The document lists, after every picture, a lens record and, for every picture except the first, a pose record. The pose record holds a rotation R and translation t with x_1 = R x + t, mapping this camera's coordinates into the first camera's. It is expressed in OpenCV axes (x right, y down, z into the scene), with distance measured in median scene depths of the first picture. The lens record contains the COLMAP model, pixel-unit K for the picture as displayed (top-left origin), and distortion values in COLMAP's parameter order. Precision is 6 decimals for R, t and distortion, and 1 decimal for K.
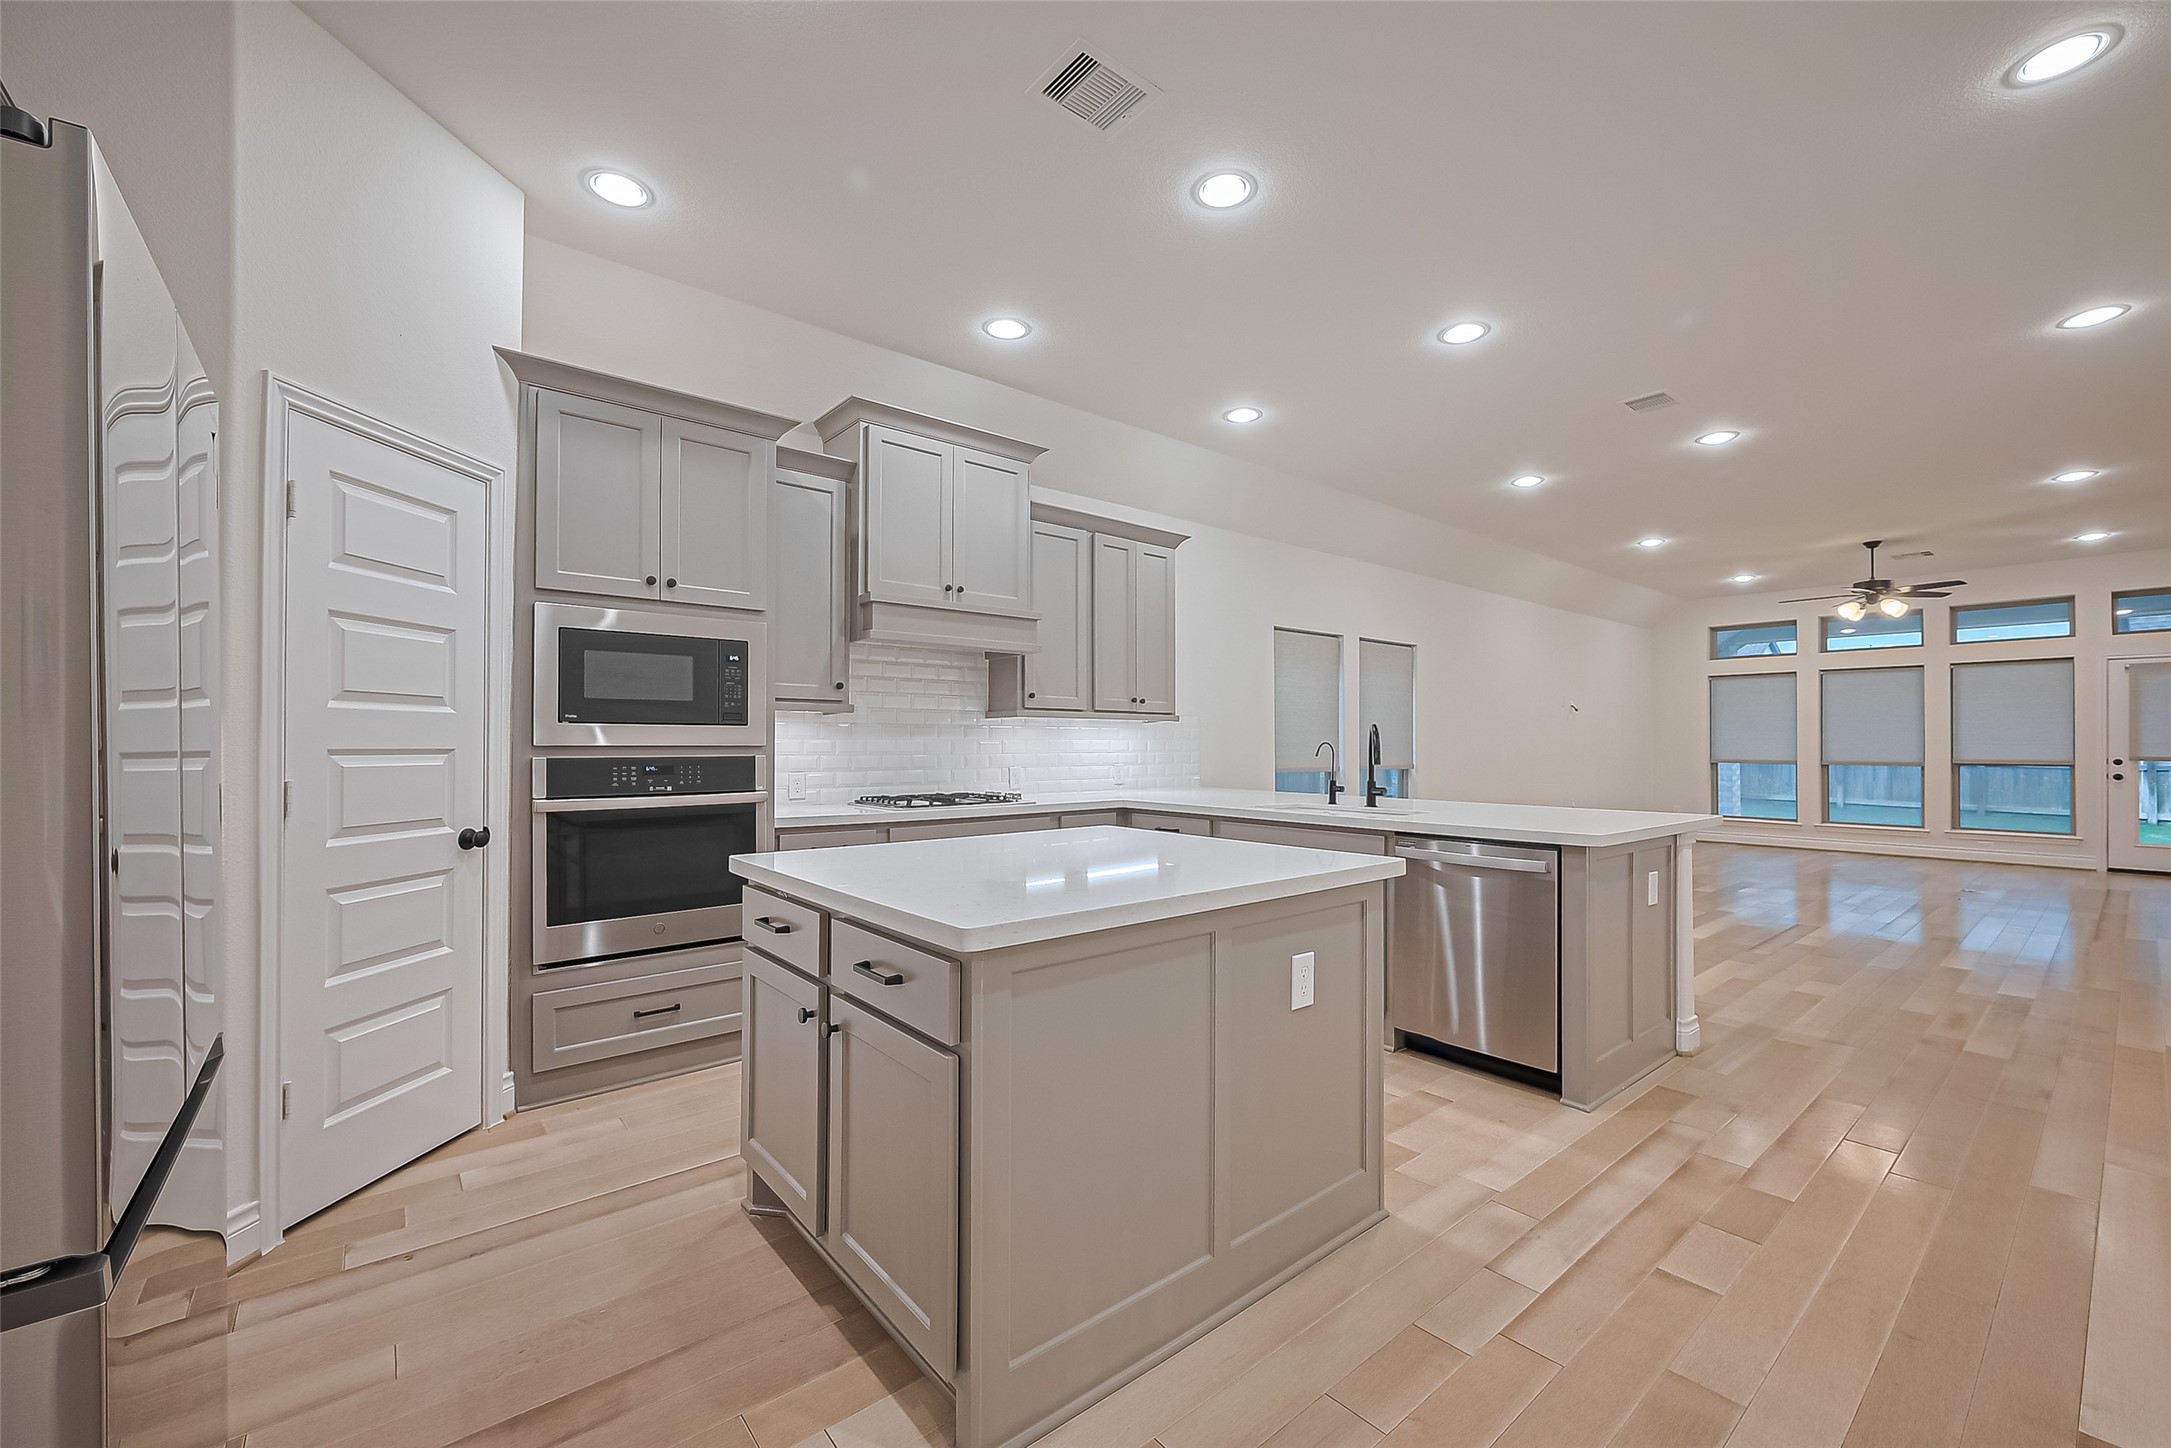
lens RADIAL K [[882.1, 0, 992.5], [0, 882.1, 742.1], [0, 0, 1]] dist [0.001431, 0.000836]
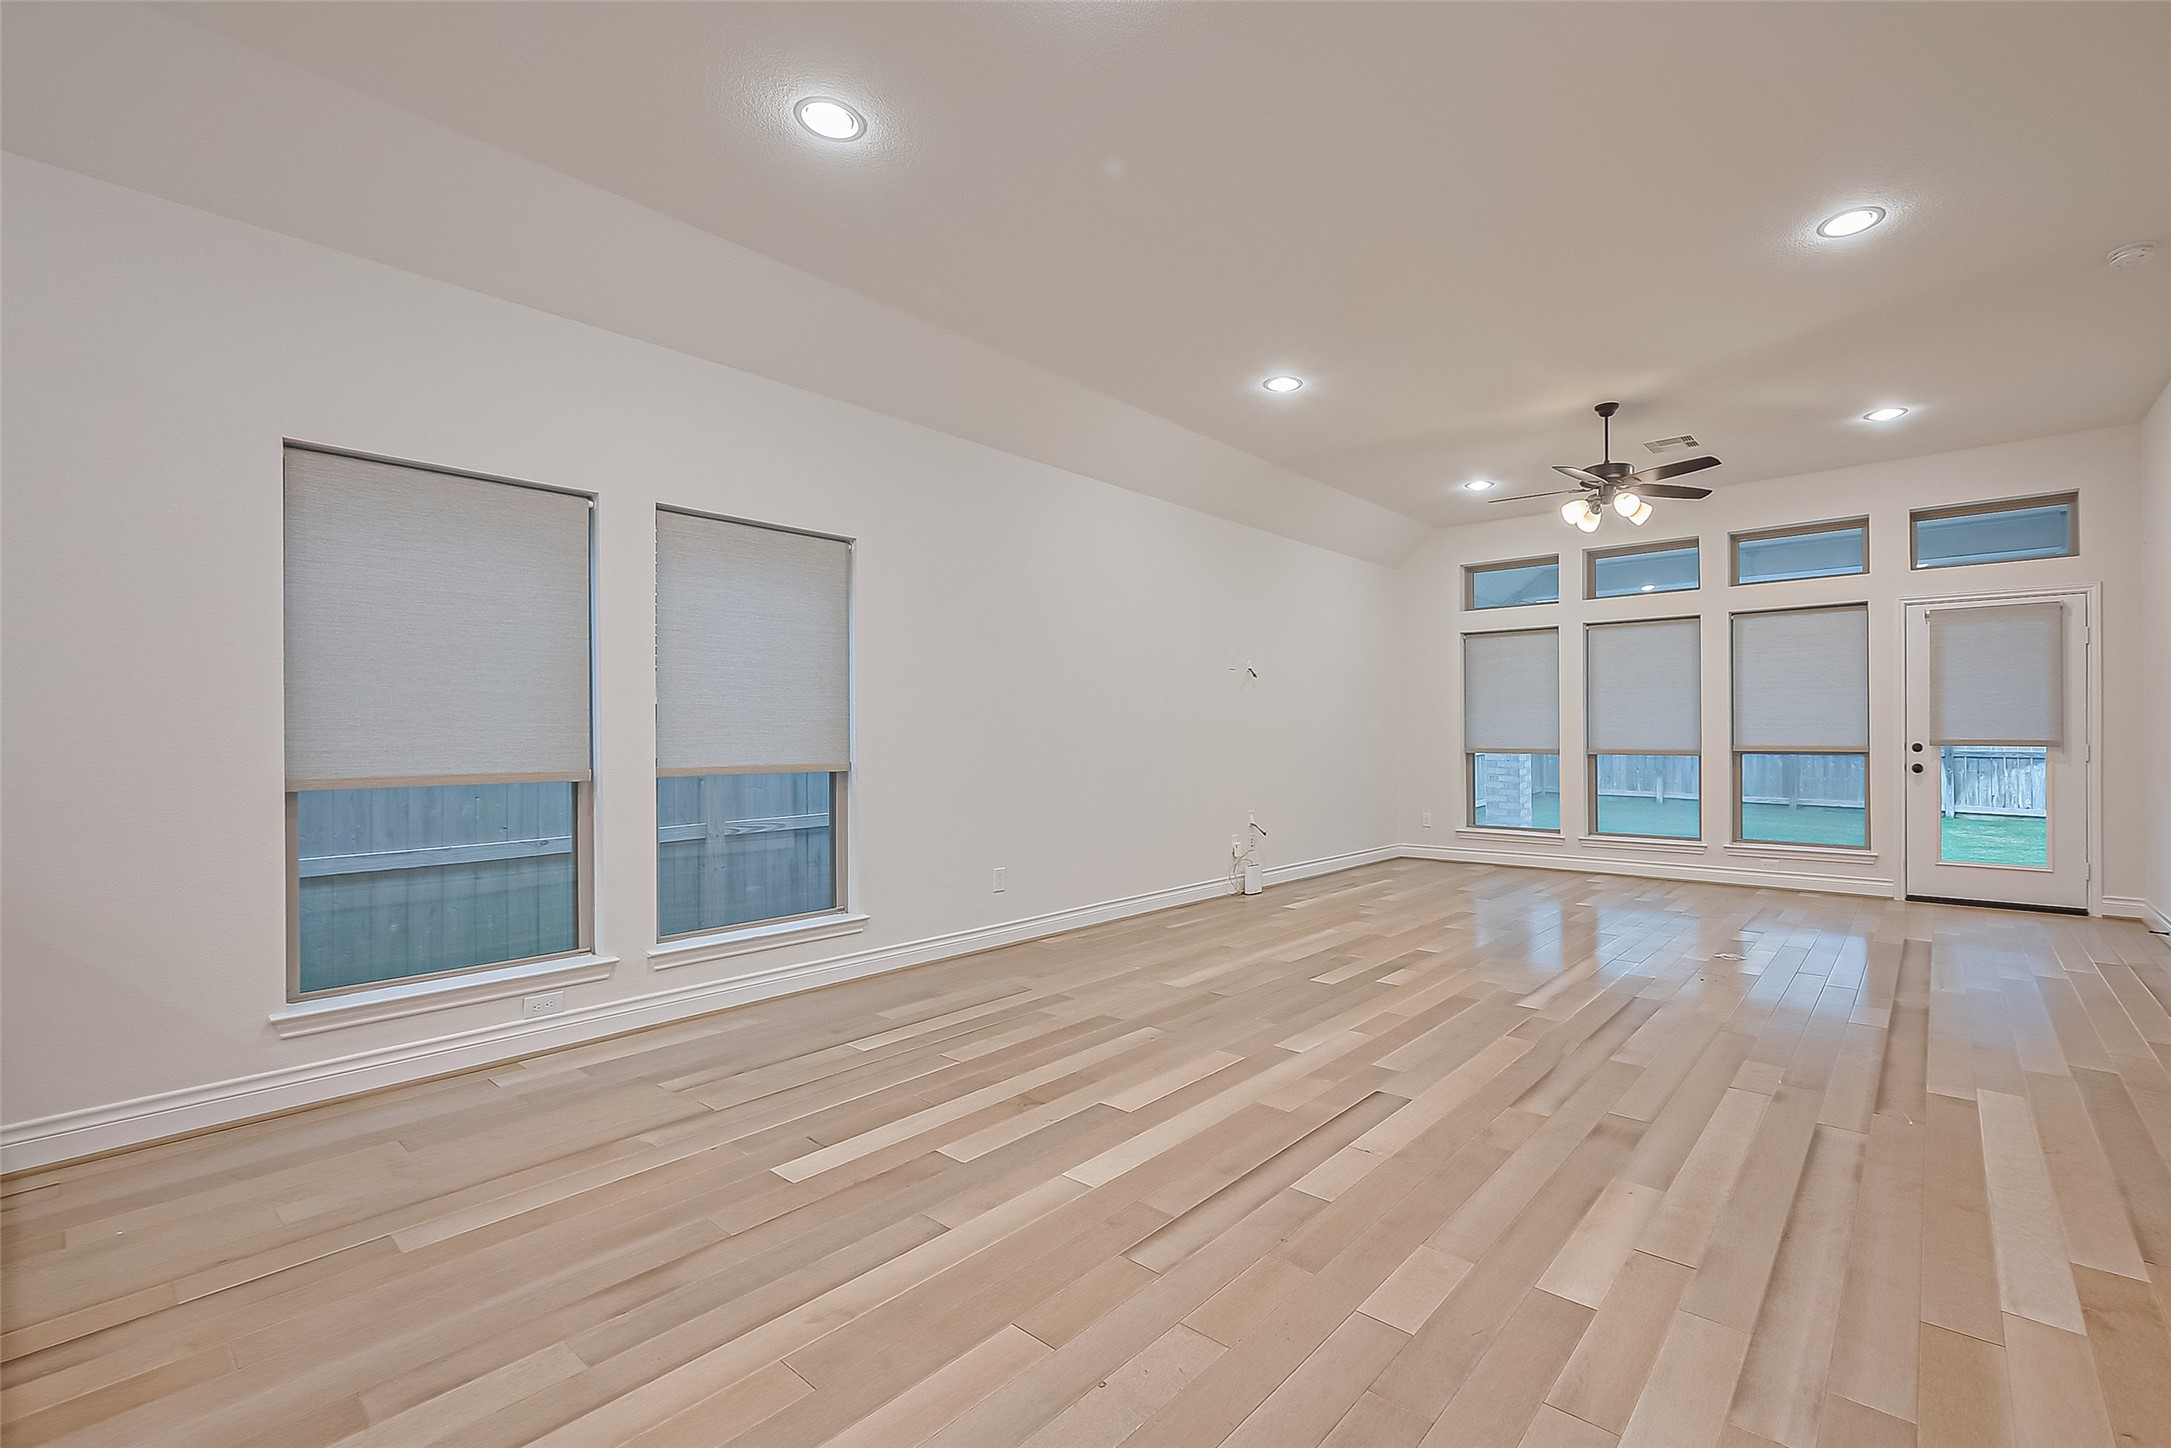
lens RADIAL K [[983.2, 0, 1074.6], [0, 983.2, 737.5], [0, 0, 1]] dist [-0.000365, -0.000222]
pose [[0.981247, -0.005772, 0.192670, 0.403326], [0.005191, 0.999980, 0.003520, 0.007429], [-0.192687, -0.002454, 0.981257, 0.316187]]
